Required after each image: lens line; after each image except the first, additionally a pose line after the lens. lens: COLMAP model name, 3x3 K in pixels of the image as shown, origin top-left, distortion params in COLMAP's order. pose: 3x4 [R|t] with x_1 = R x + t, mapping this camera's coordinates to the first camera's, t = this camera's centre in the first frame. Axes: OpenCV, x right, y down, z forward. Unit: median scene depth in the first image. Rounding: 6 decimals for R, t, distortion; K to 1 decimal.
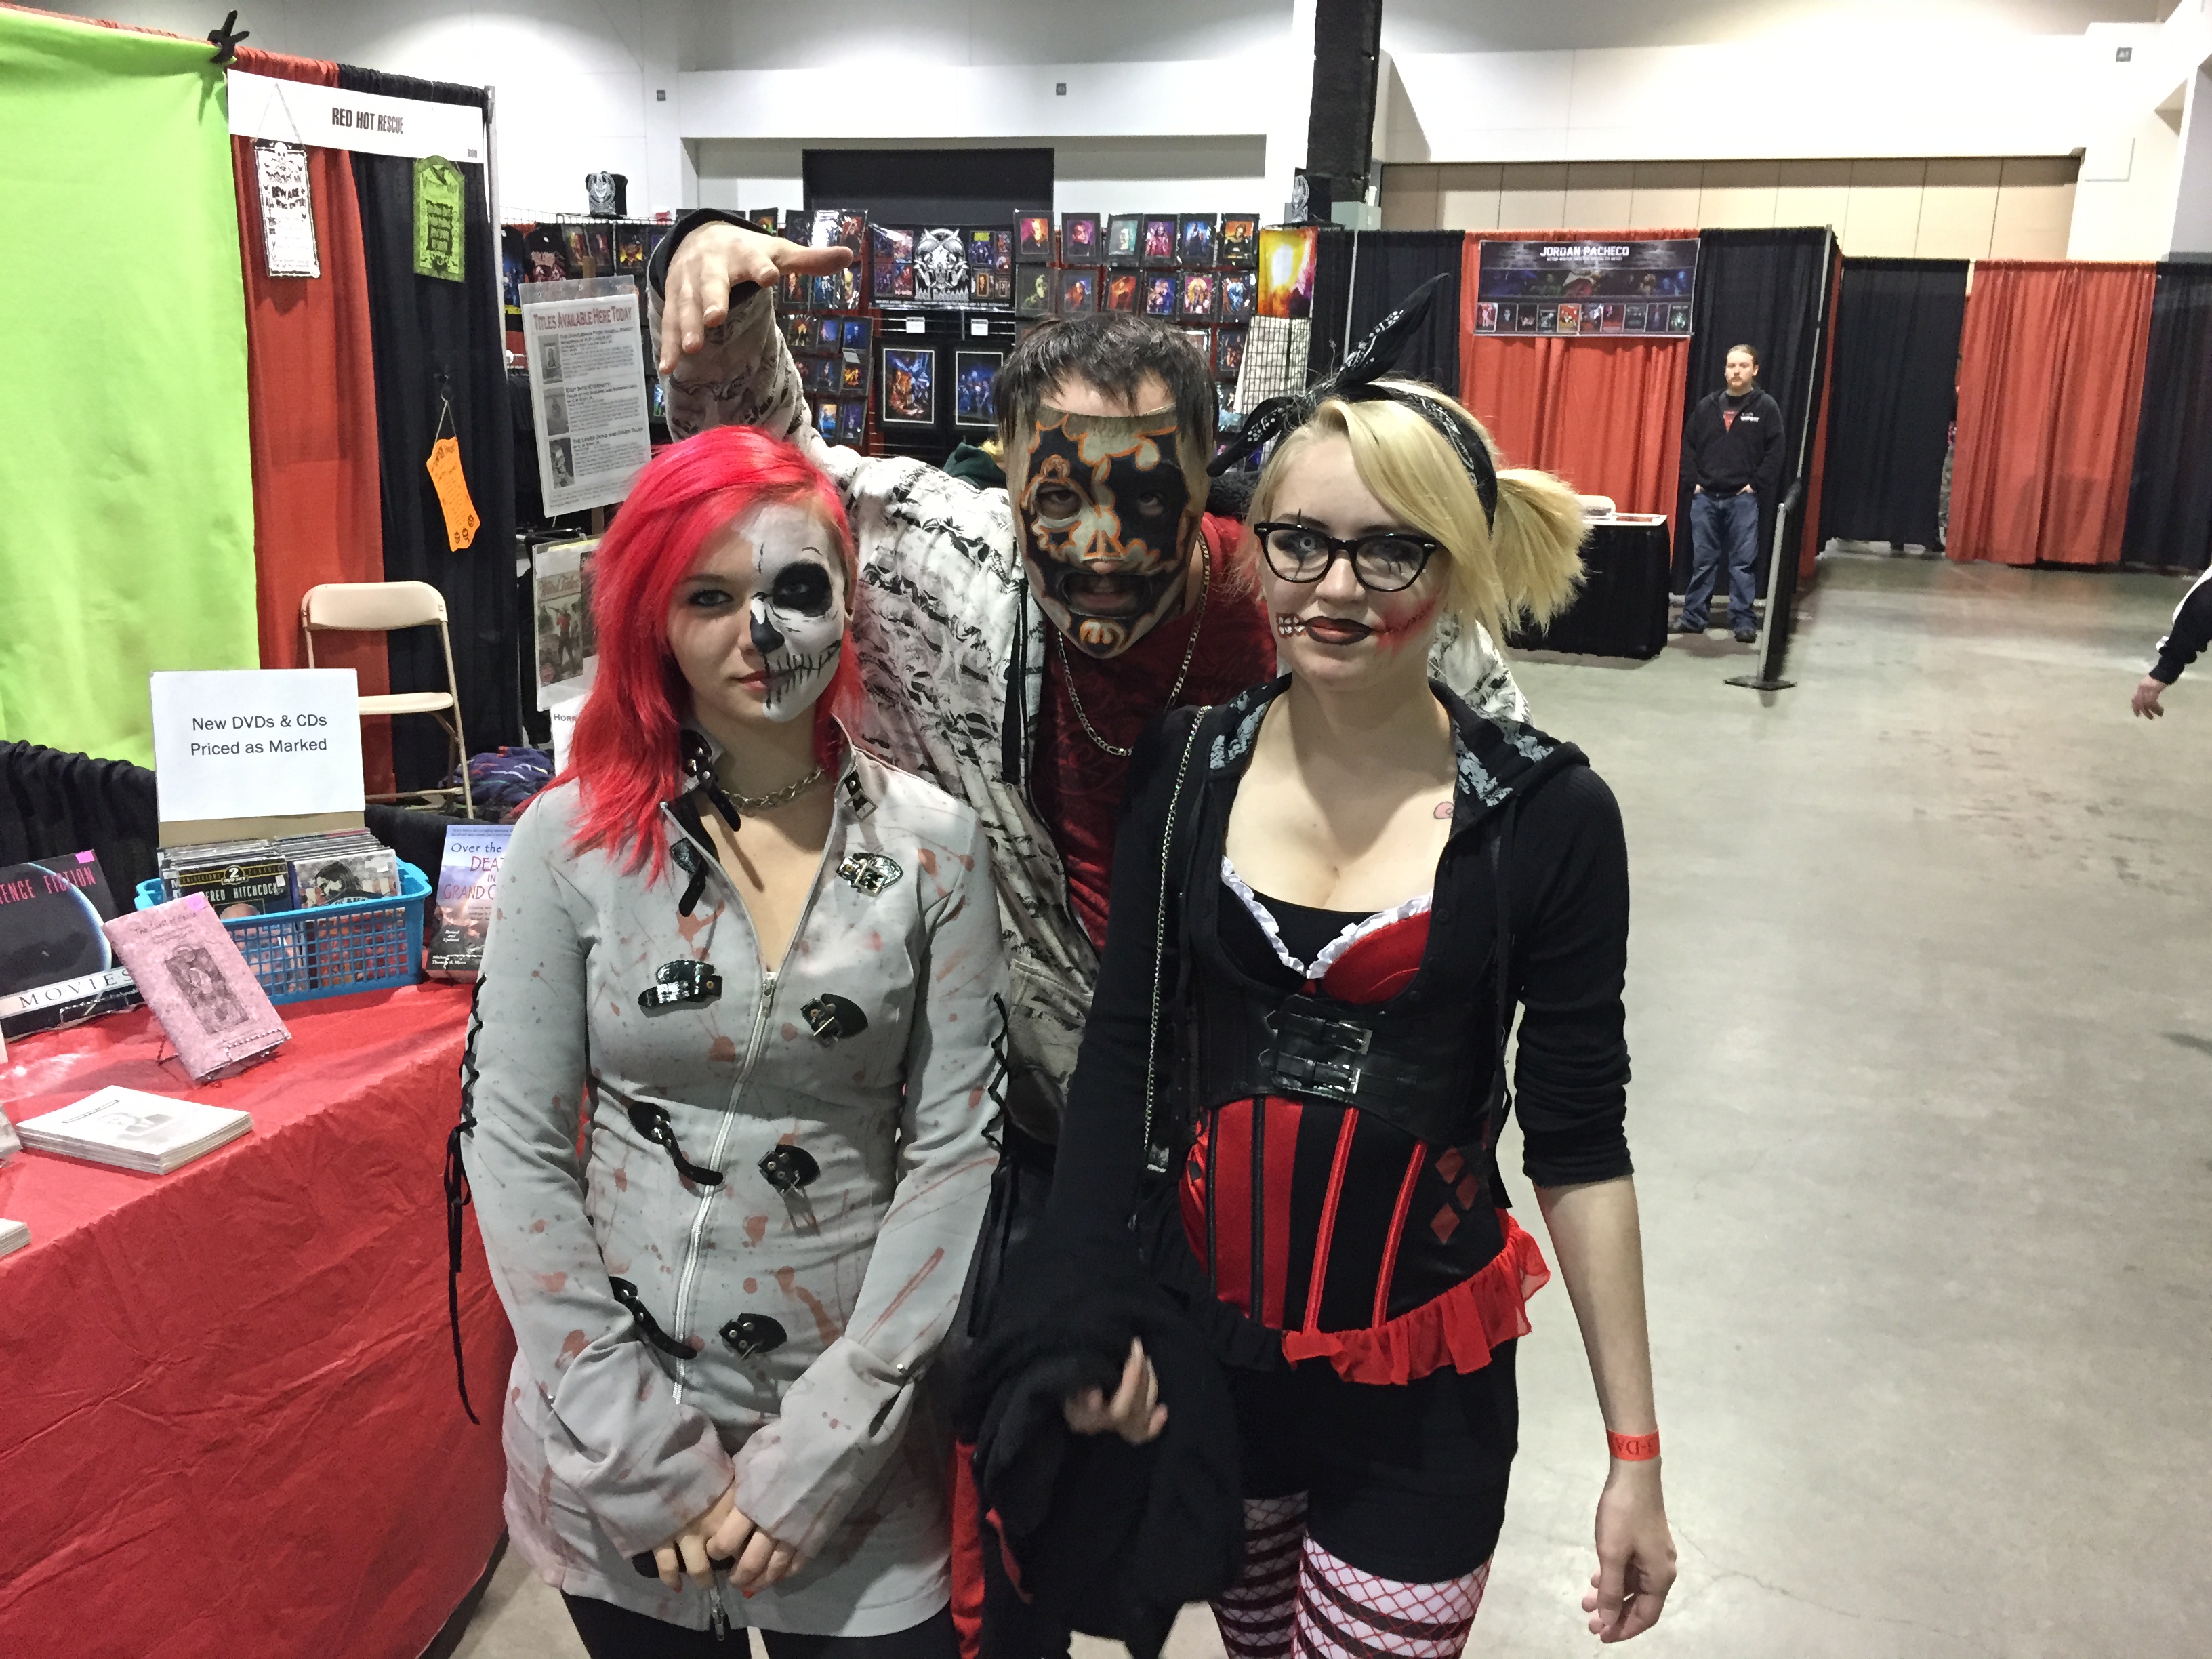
lens RADIAL K [[1882.4, 0, 1108.5], [0, 1882.4, 831.3], [0, 0, 1]] dist [0.046711, -0.086325]
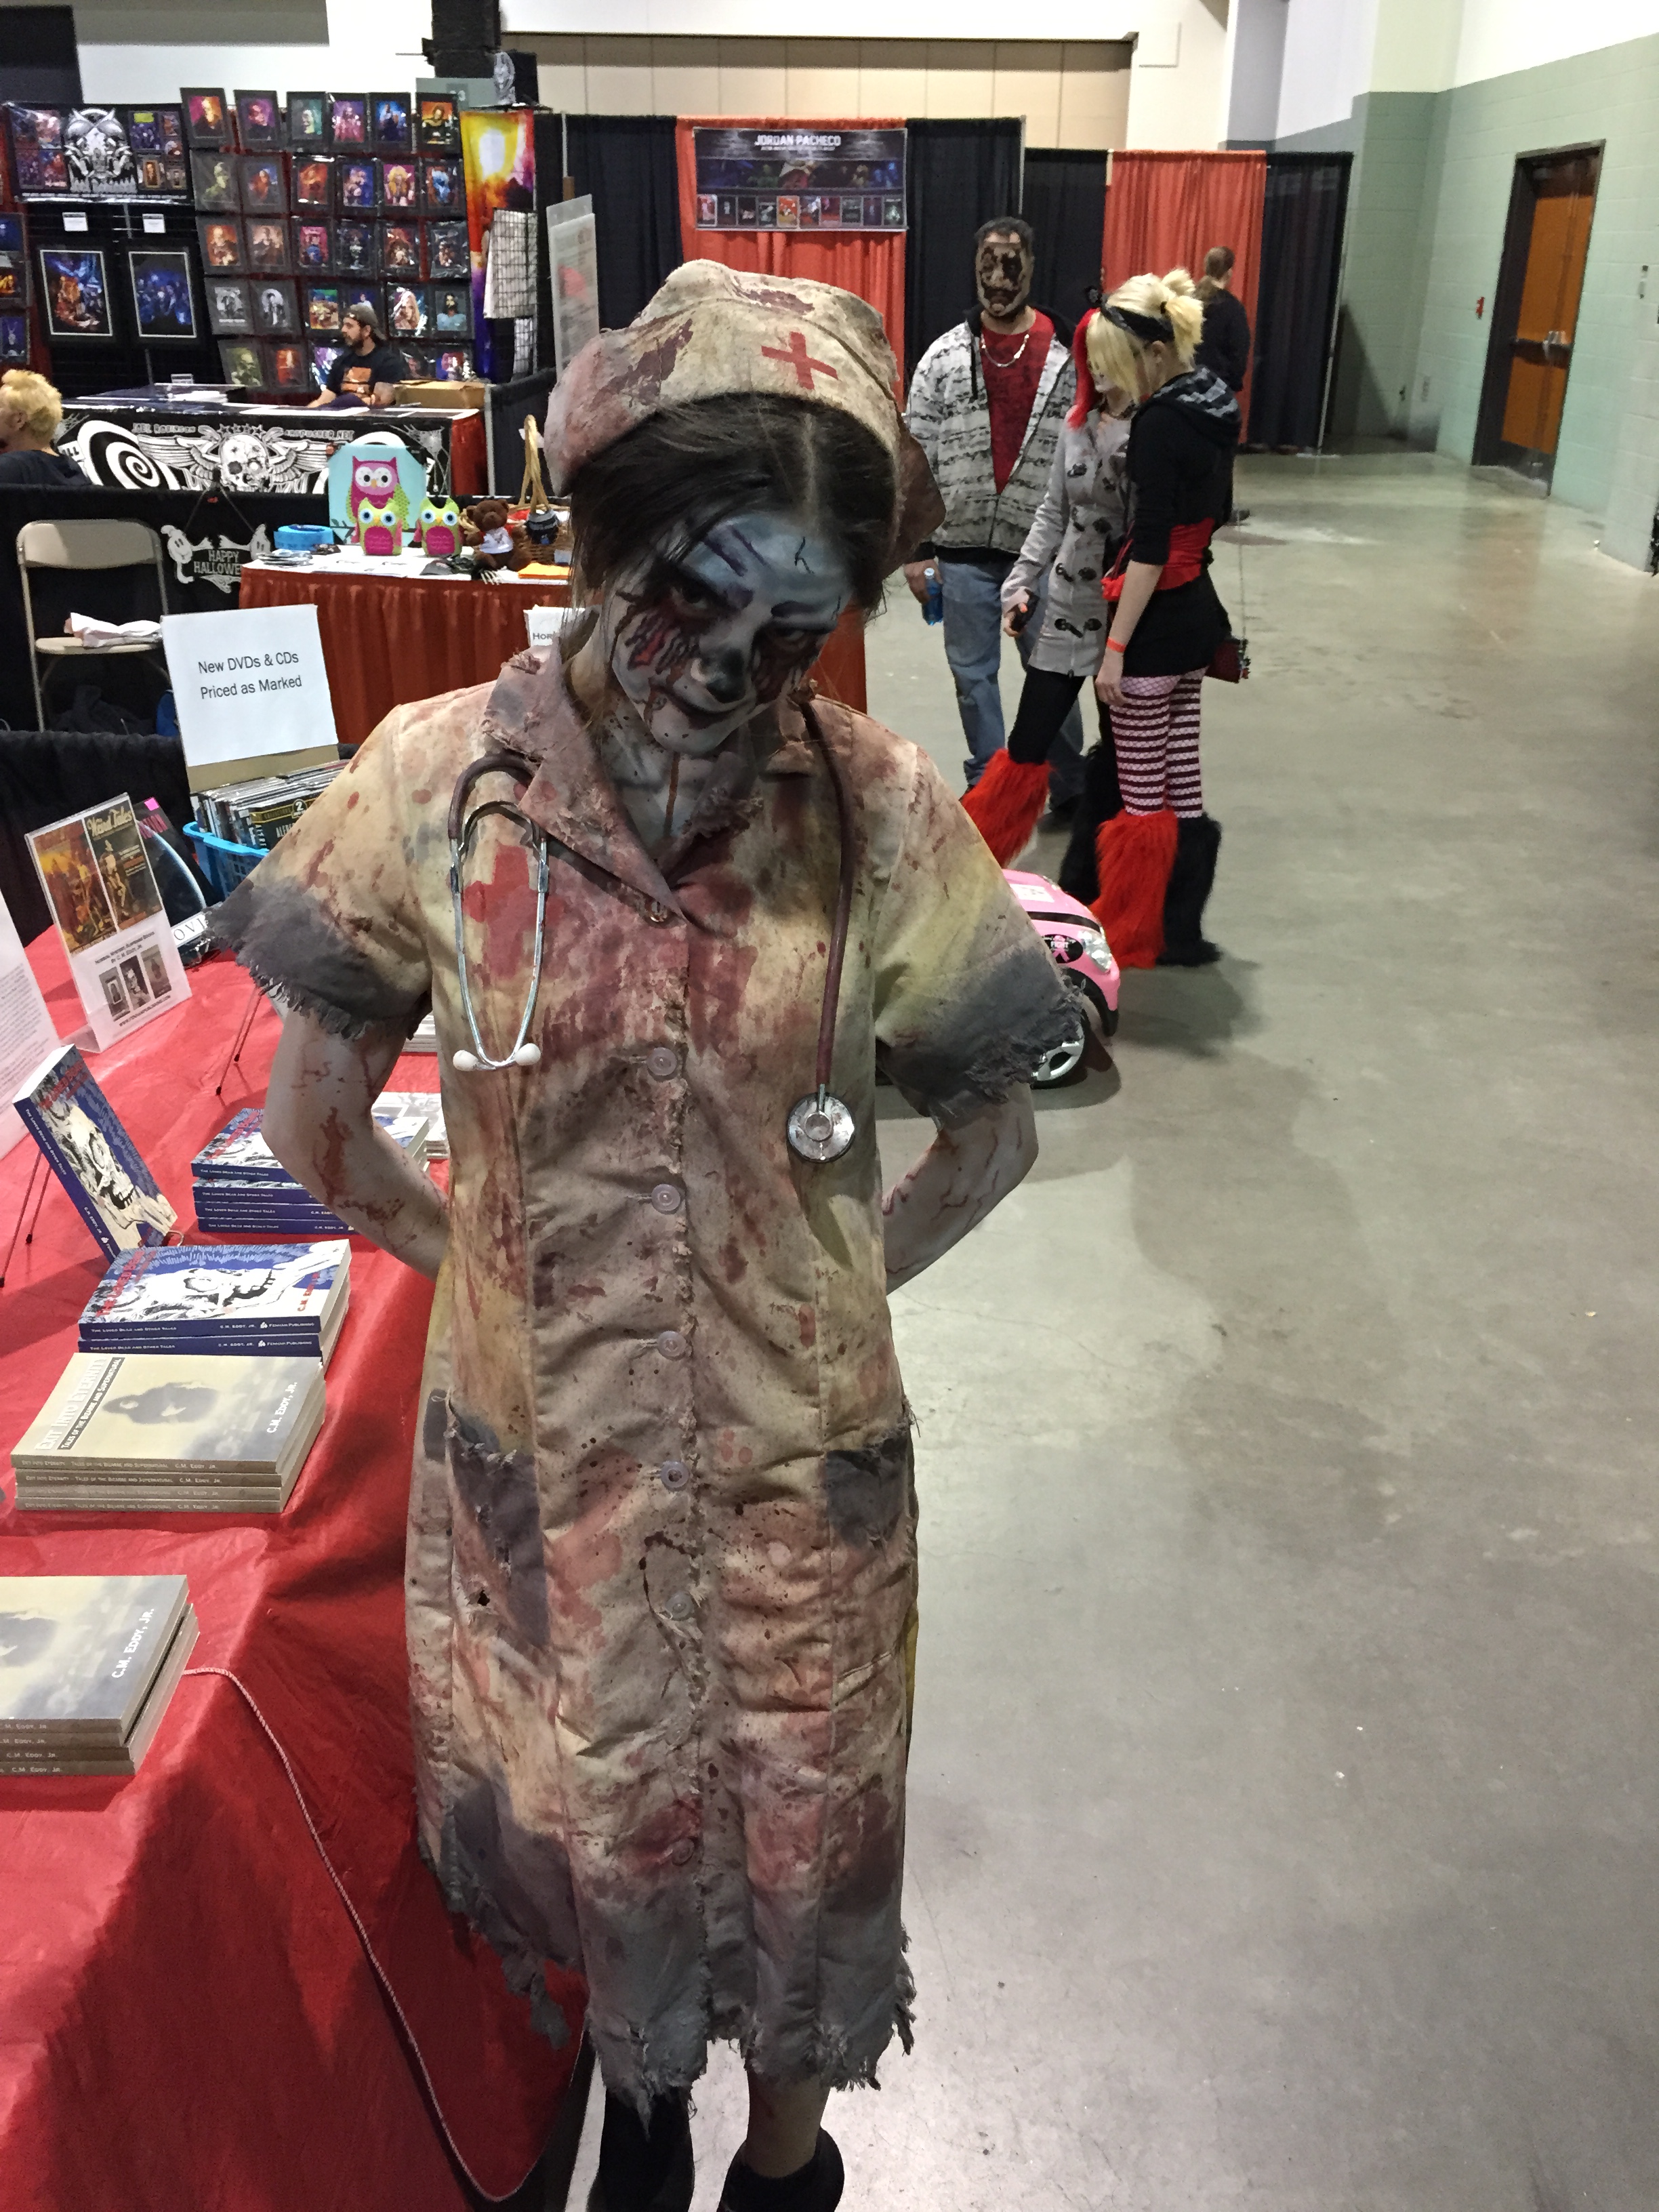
lens RADIAL K [[1882.4, 0, 833.7], [0, 1882.4, 1112.5], [0, 0, 1]] dist [0.046711, -0.086325]
pose [[0.938090, -0.152367, 0.311082, -0.119992], [0.093523, 0.976119, 0.196073, 0.002107], [-0.333528, -0.154841, 0.929937, -0.022144]]
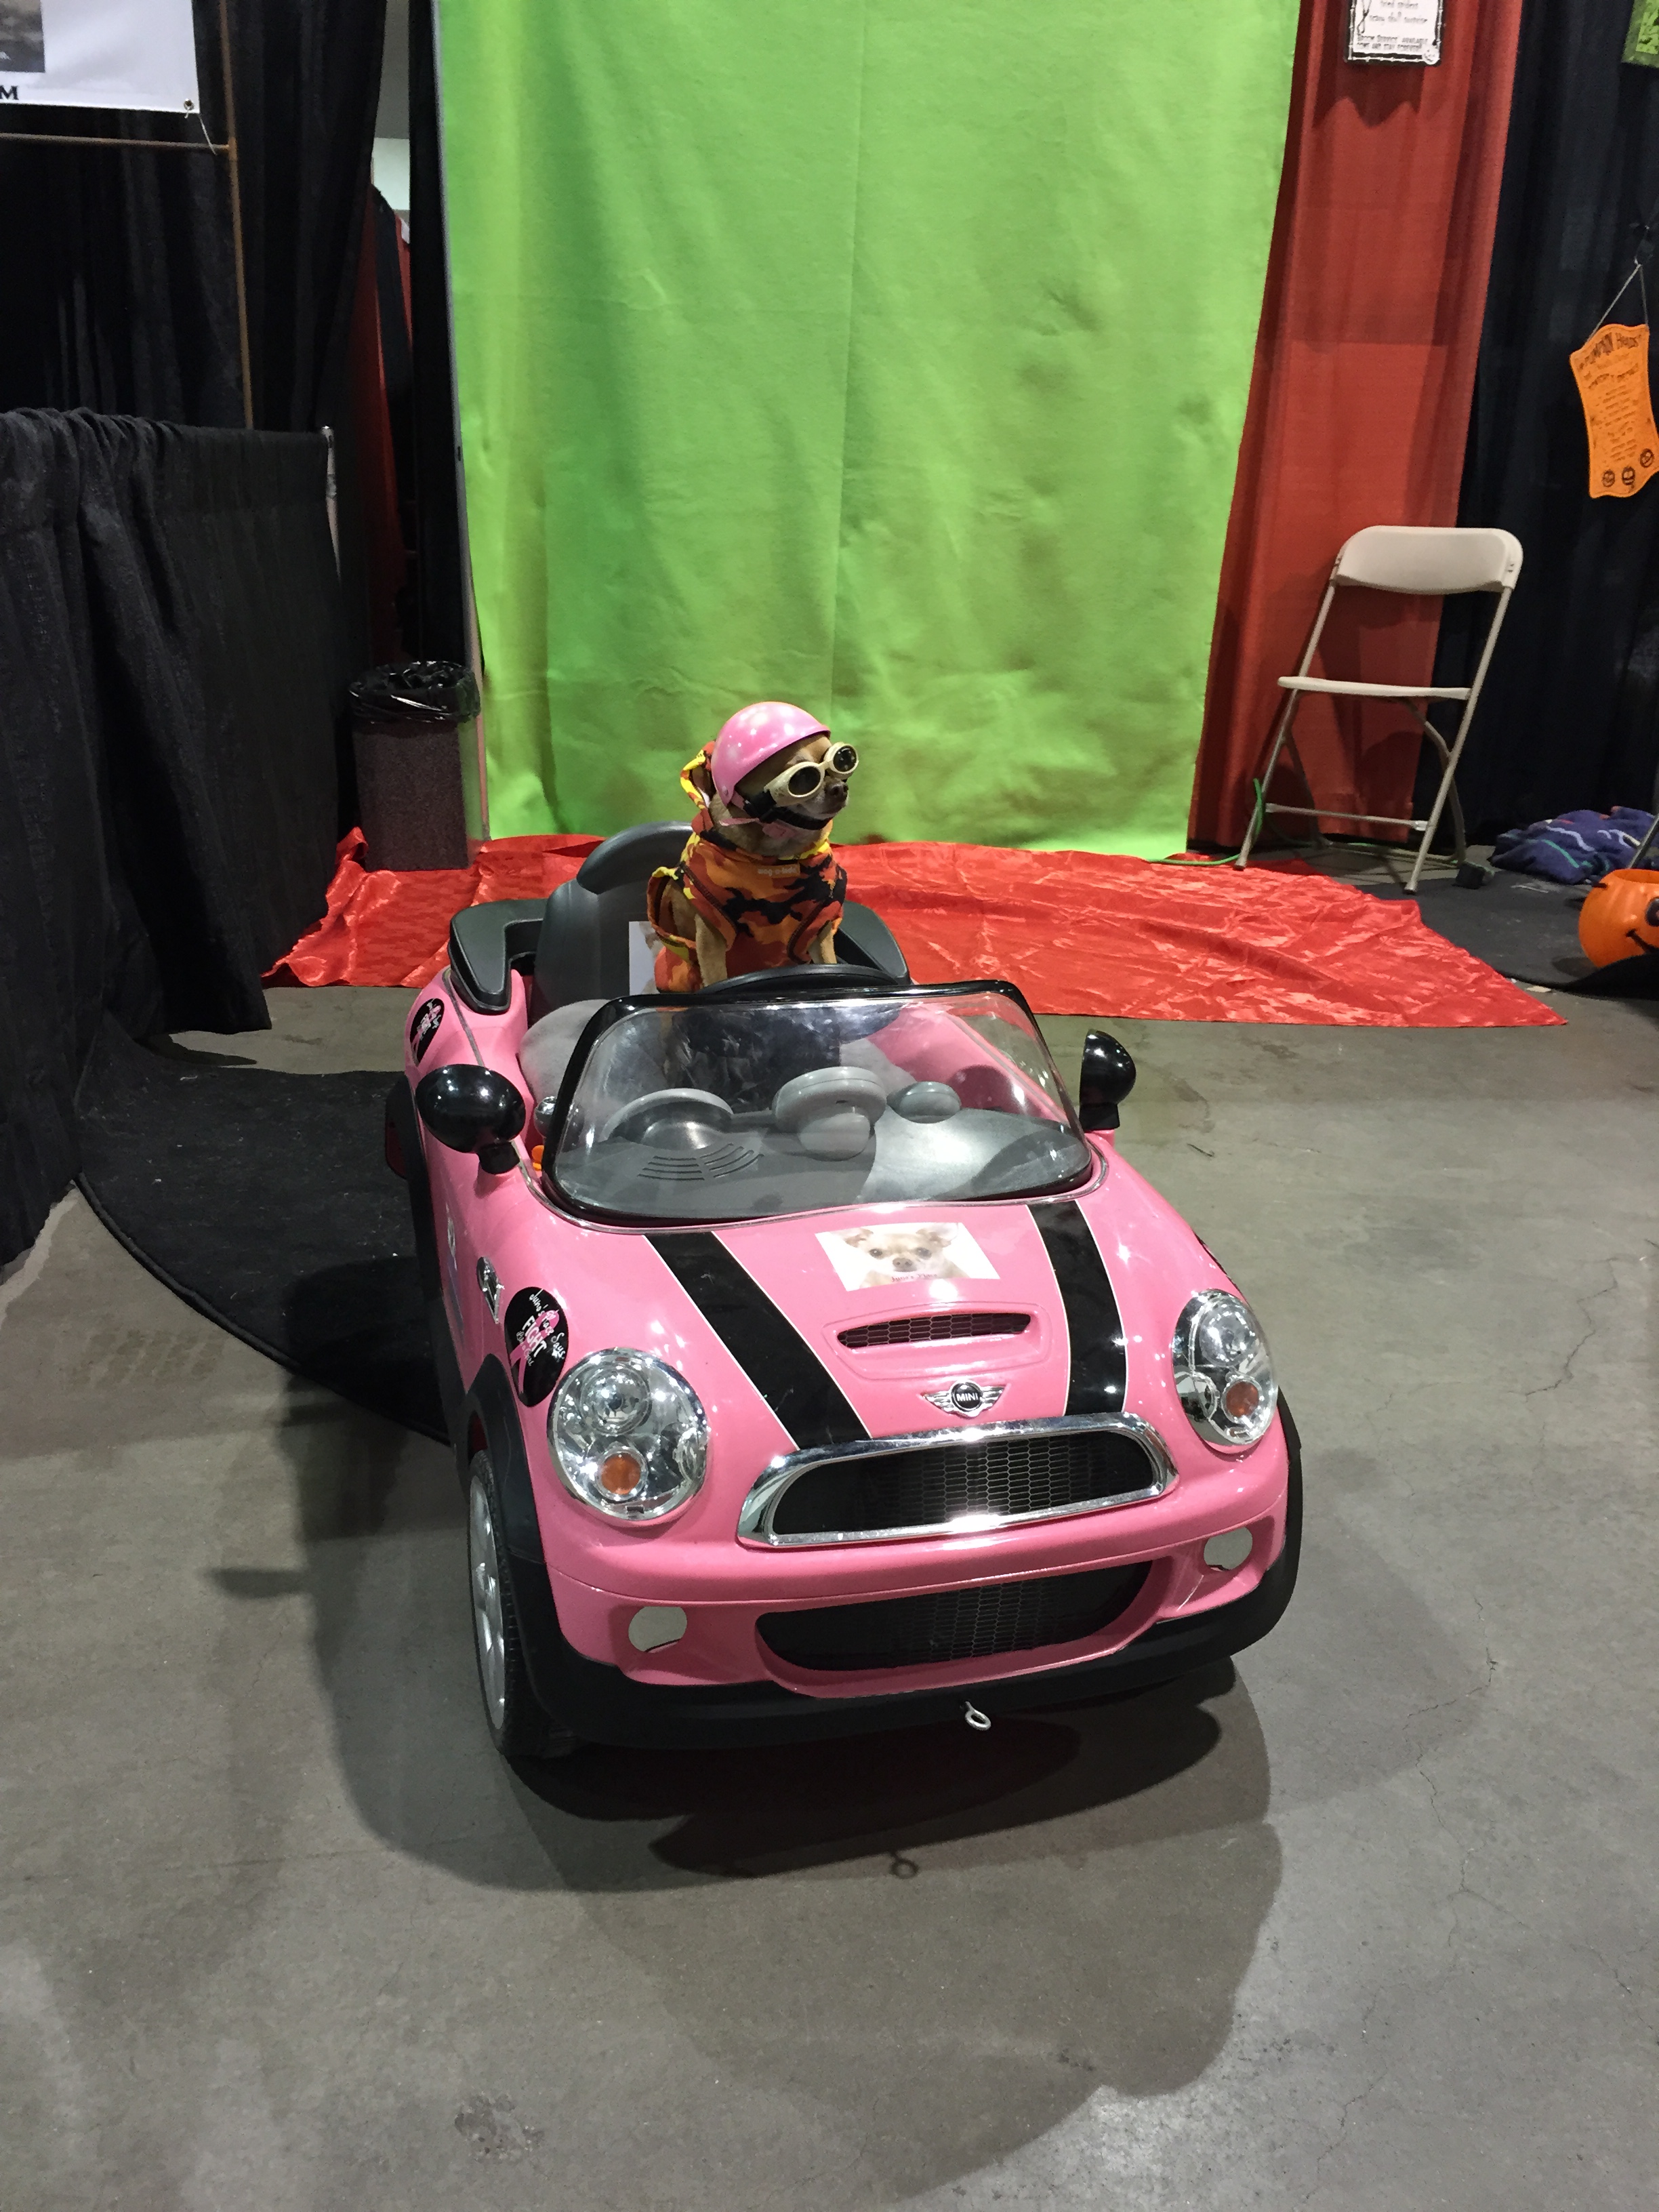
lens RADIAL K [[1882.4, 0, 829.4], [0, 1882.4, 1108.9], [0, 0, 1]] dist [0.046711, -0.086325]
pose [[0.473349, 0.258351, -0.842137, 0.037907], [-0.236588, 0.958183, 0.160970, 0.004121], [0.848508, 0.123045, 0.514678, 0.113778]]
